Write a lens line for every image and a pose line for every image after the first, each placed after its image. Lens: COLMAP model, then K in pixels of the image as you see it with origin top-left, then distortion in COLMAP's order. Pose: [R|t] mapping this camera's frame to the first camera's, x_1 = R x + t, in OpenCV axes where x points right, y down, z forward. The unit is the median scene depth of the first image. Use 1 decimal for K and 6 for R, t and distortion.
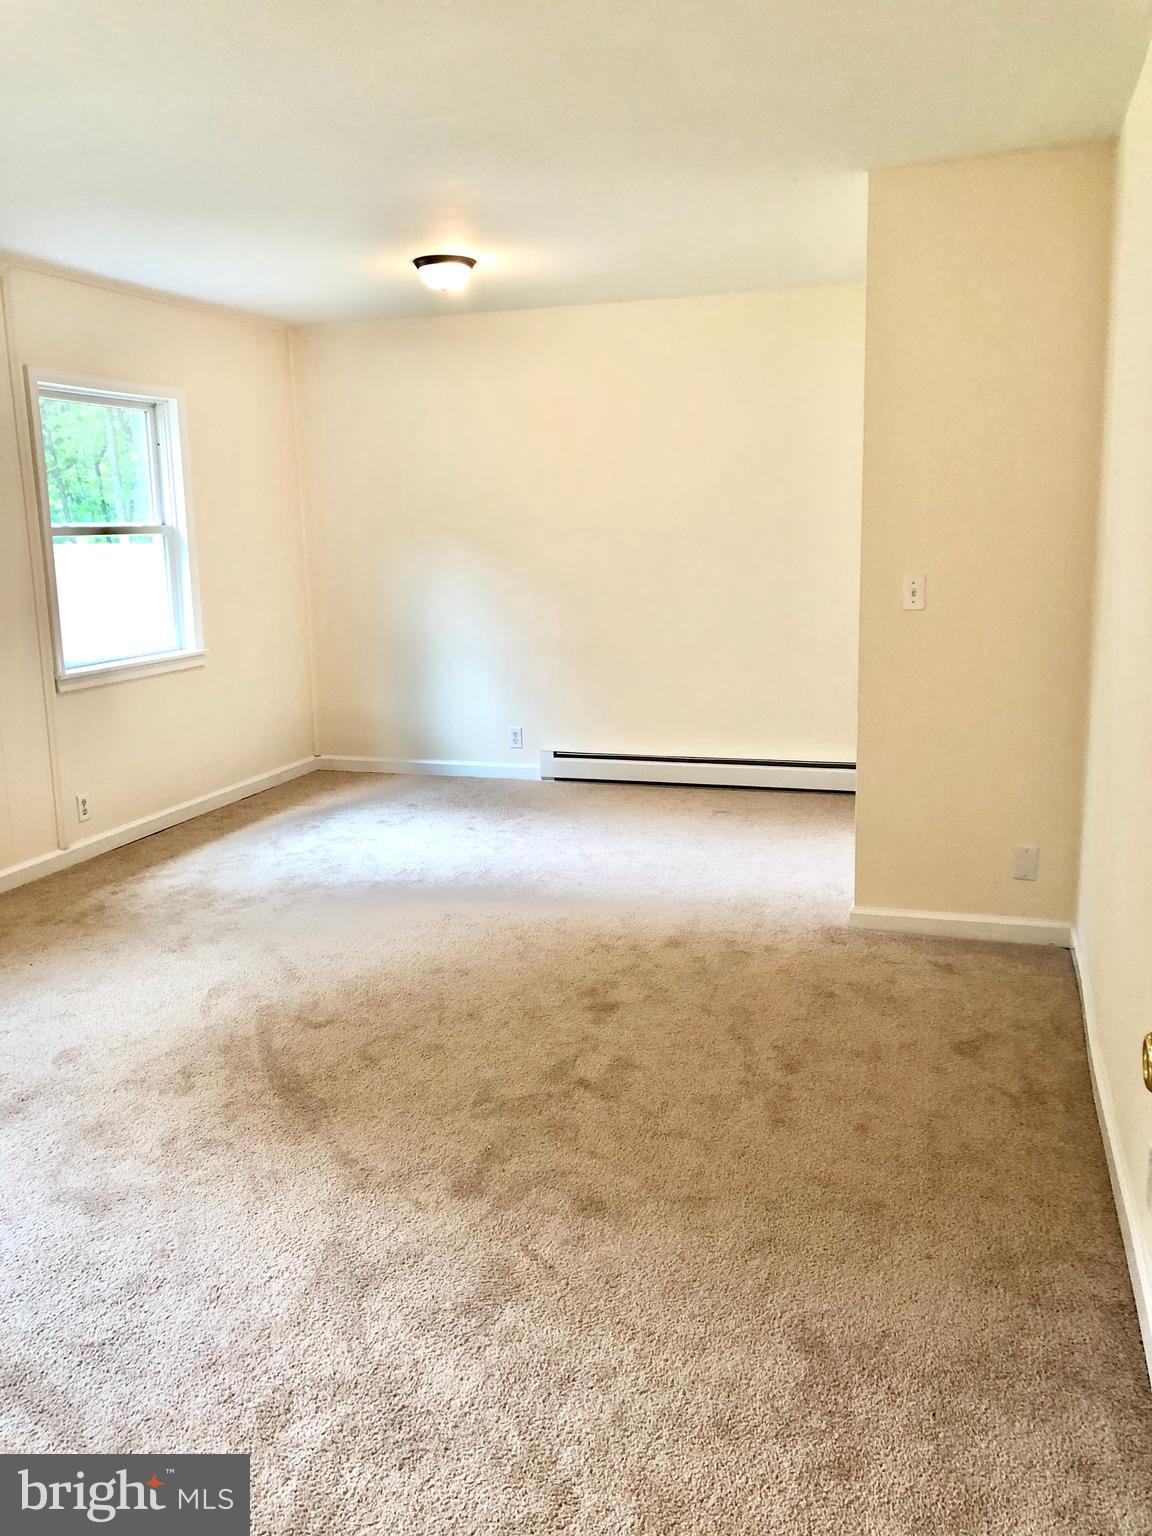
lens RADIAL K [[1257.1, 0, 575.8], [0, 1257.1, 762.8], [0, 0, 1]] dist [0.053891, -0.060192]
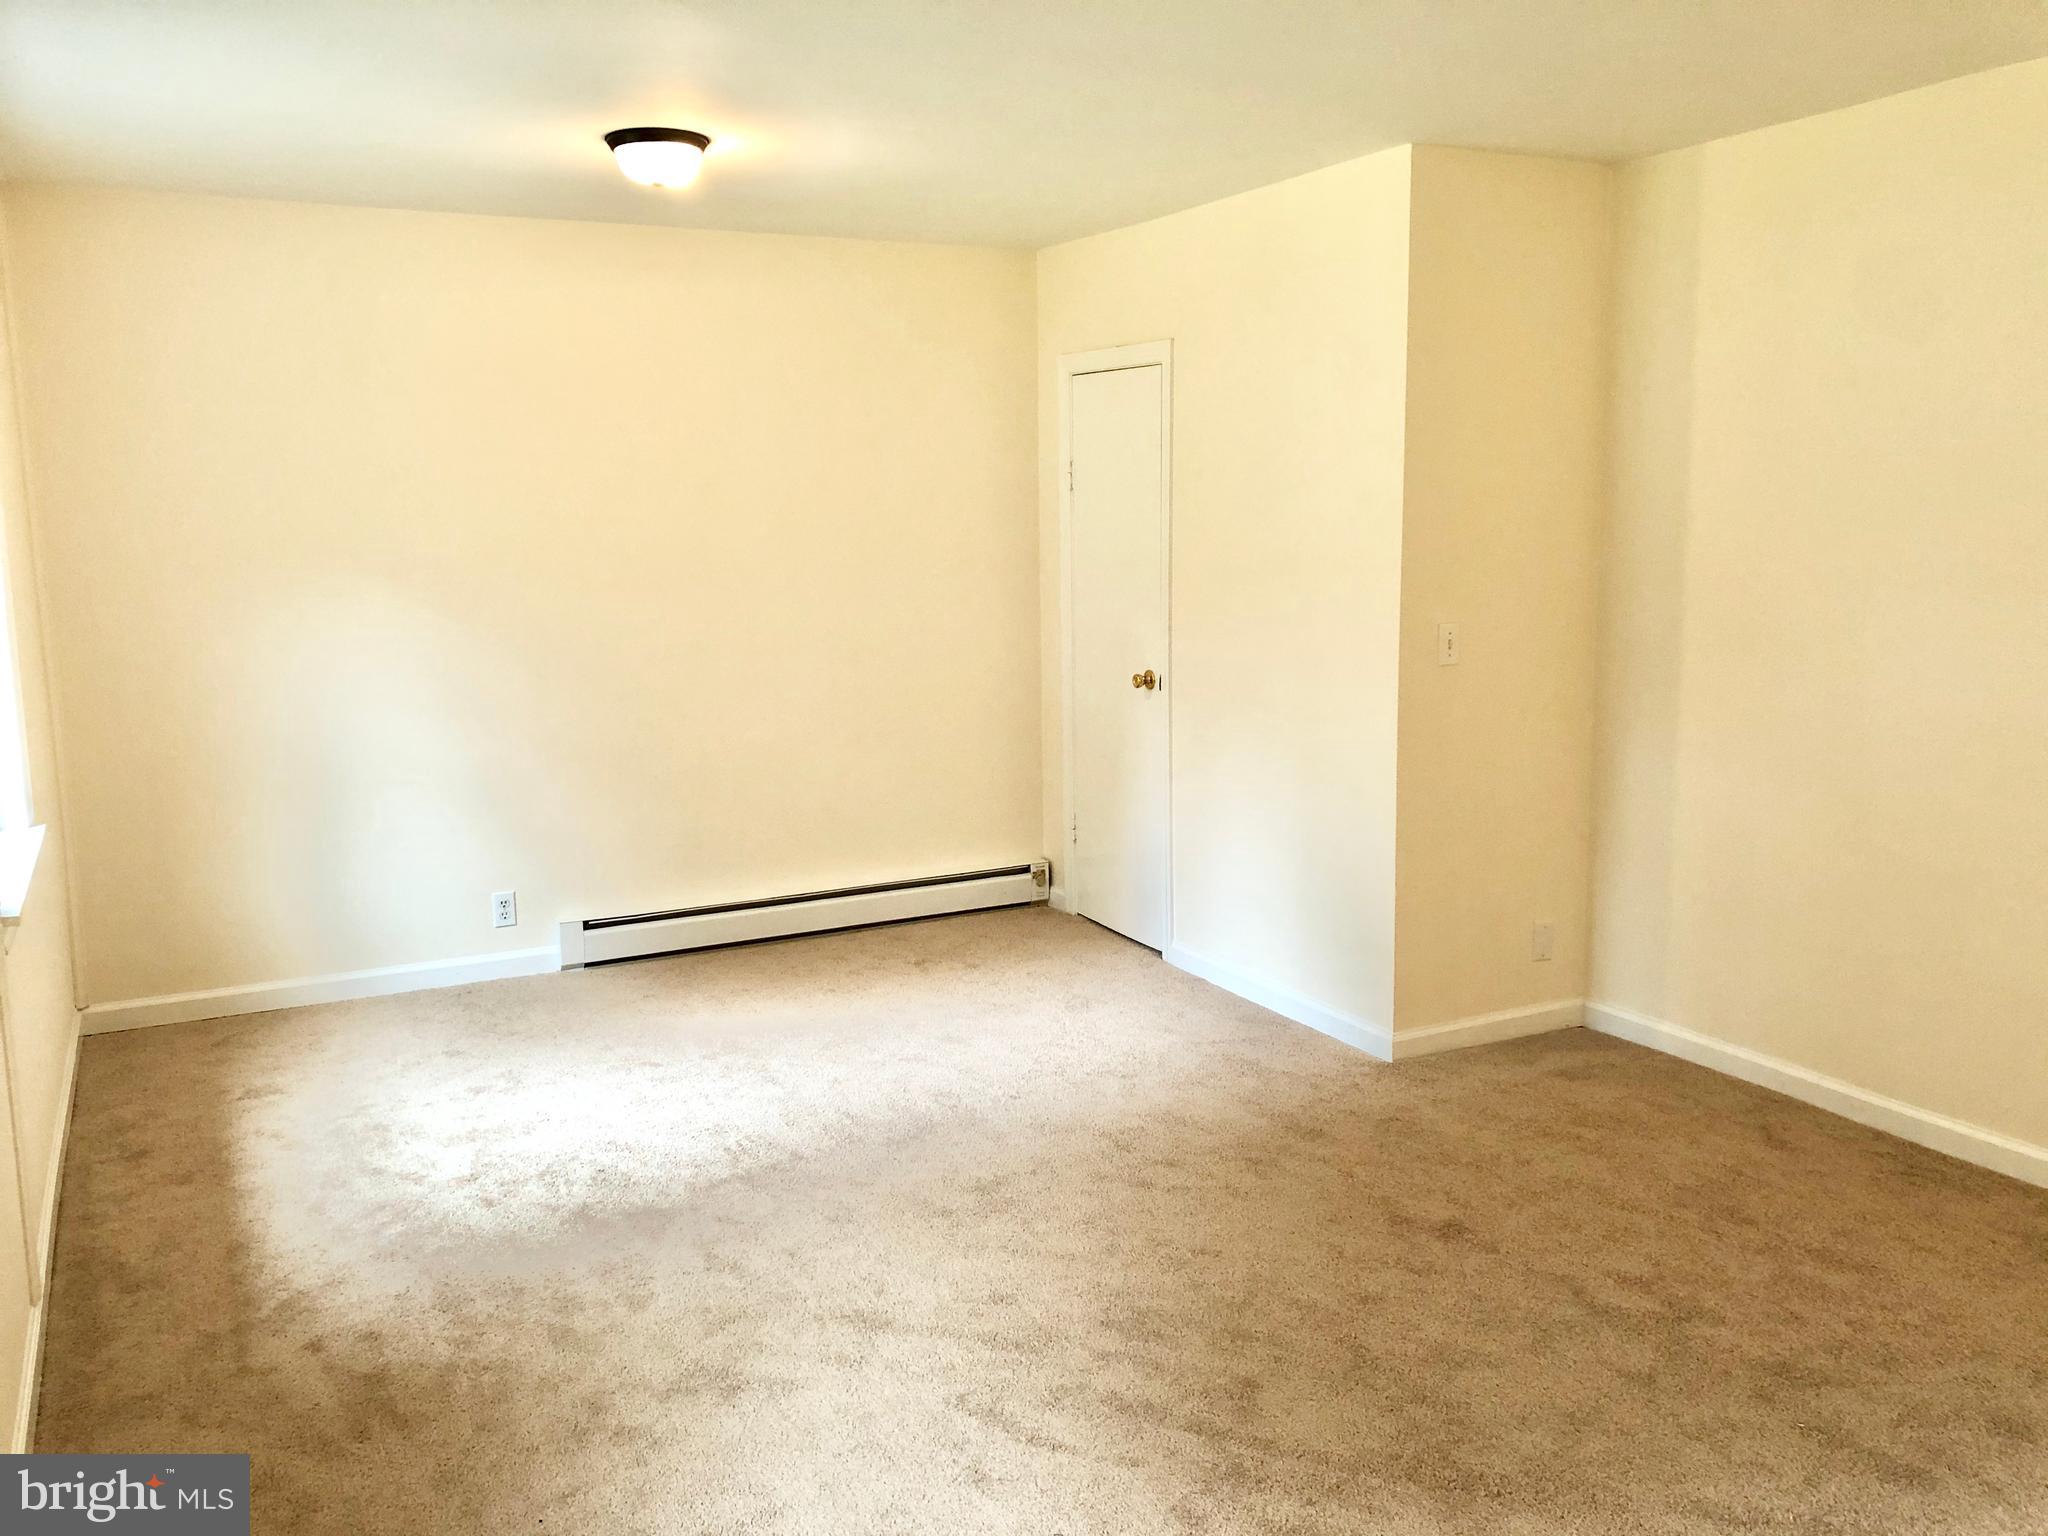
lens RADIAL K [[1676.2, 0, 1027.1], [0, 1676.2, 767.7], [0, 0, 1]] dist [0.053891, -0.060192]
pose [[0.691869, -0.092088, 0.716127, -0.633585], [0.130411, 0.991459, 0.001499, -0.079170], [-0.710148, 0.092353, 0.697969, 0.368818]]
